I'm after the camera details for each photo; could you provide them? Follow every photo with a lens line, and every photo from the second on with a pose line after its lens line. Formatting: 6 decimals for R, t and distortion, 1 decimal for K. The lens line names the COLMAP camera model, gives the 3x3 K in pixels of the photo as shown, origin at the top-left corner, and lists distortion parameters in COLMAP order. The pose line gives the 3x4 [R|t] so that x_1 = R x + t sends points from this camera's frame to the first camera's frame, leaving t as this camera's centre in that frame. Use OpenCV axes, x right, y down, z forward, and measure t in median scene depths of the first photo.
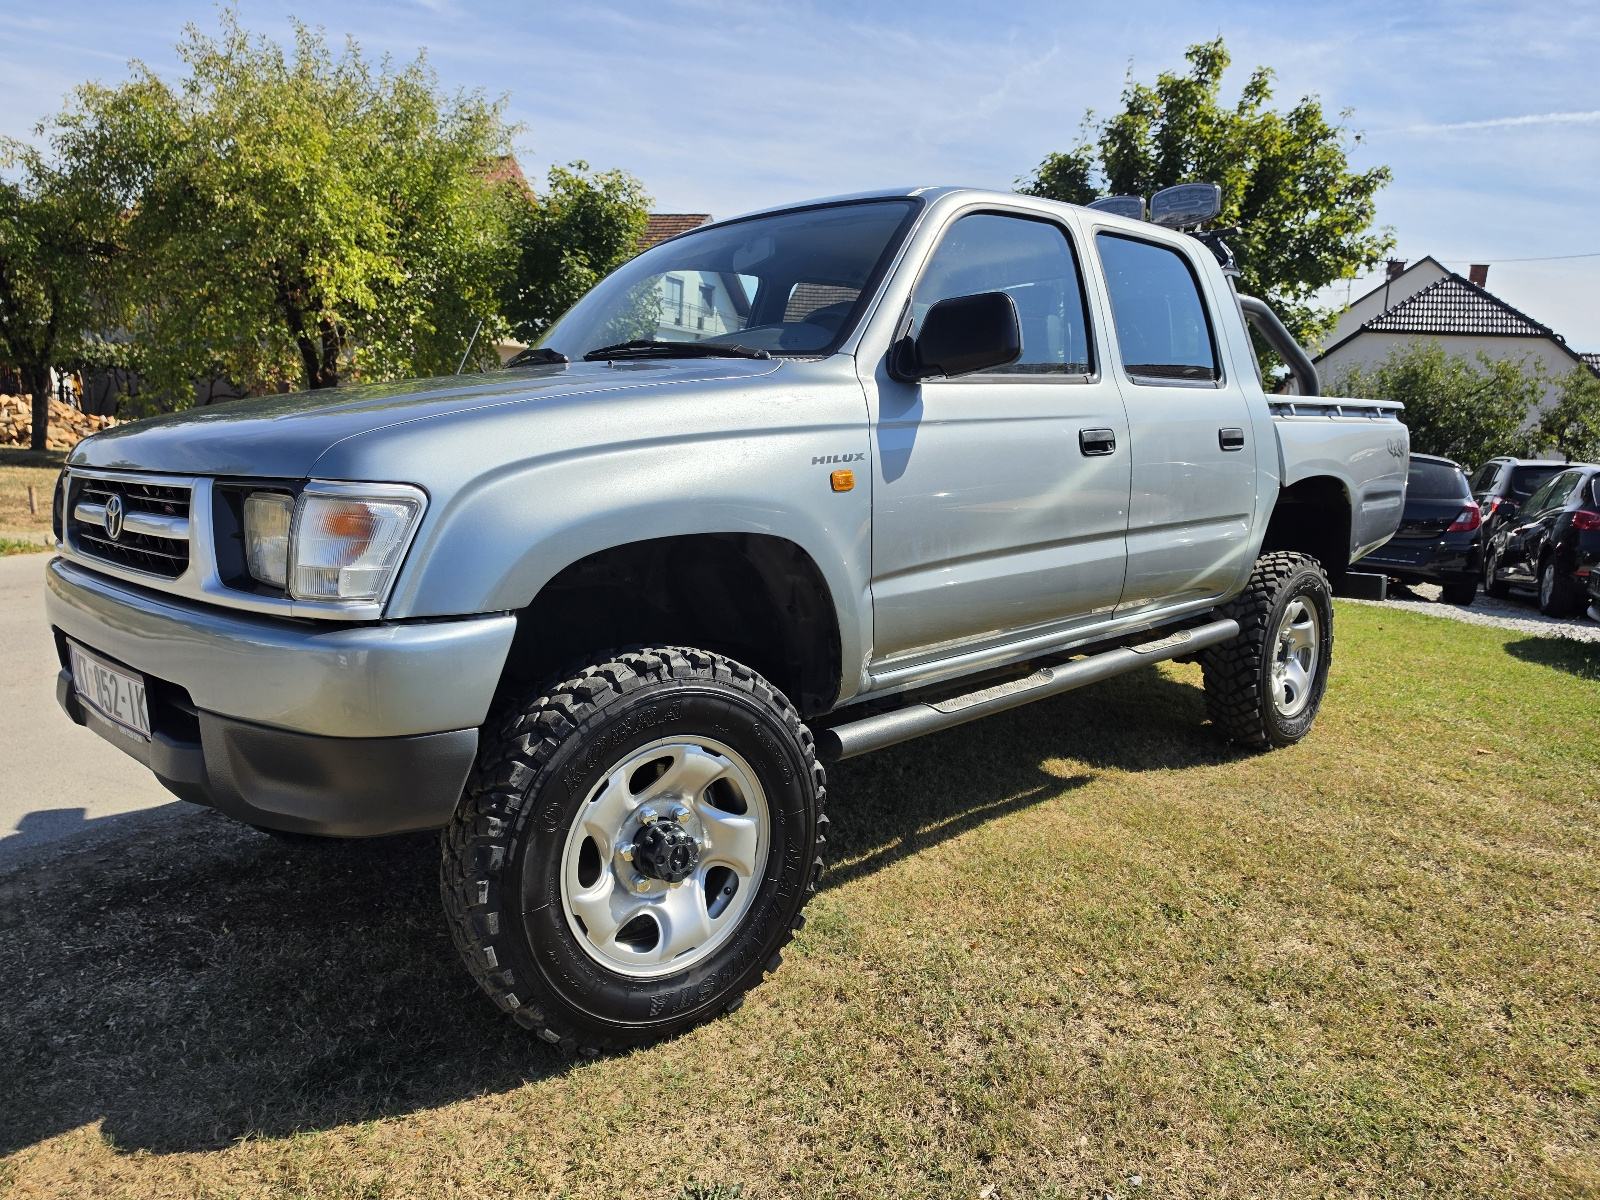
lens RADIAL K [[1282.7, 0, 781.9], [0, 1282.7, 598.1], [0, 0, 1]] dist [0.079581, -0.119209]
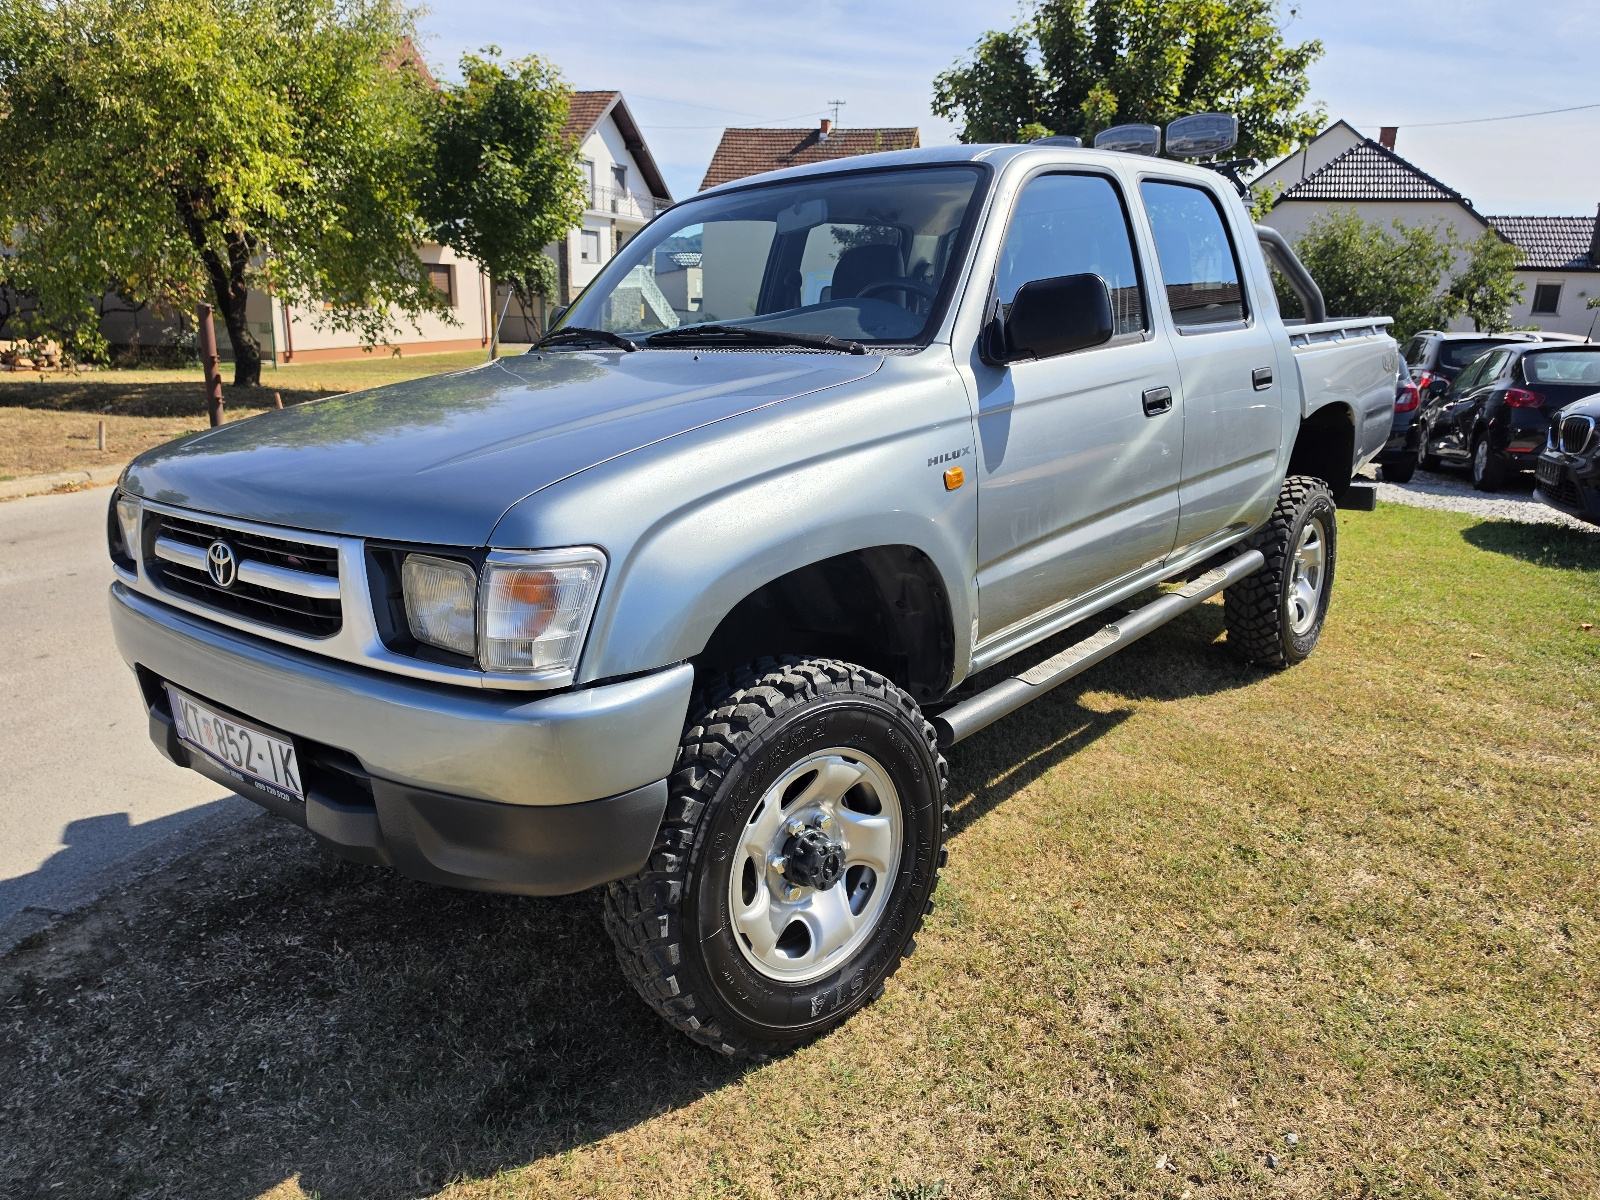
lens RADIAL K [[1285.3, 0, 800.0], [0, 1285.3, 600.0], [0, 0, 1]] dist [0.098002, -0.167333]
pose [[0.993841, -0.060089, 0.093110, -0.146192], [0.049832, 0.992812, 0.108818, -0.095961], [-0.098980, -0.103508, 0.989691, 0.003705]]
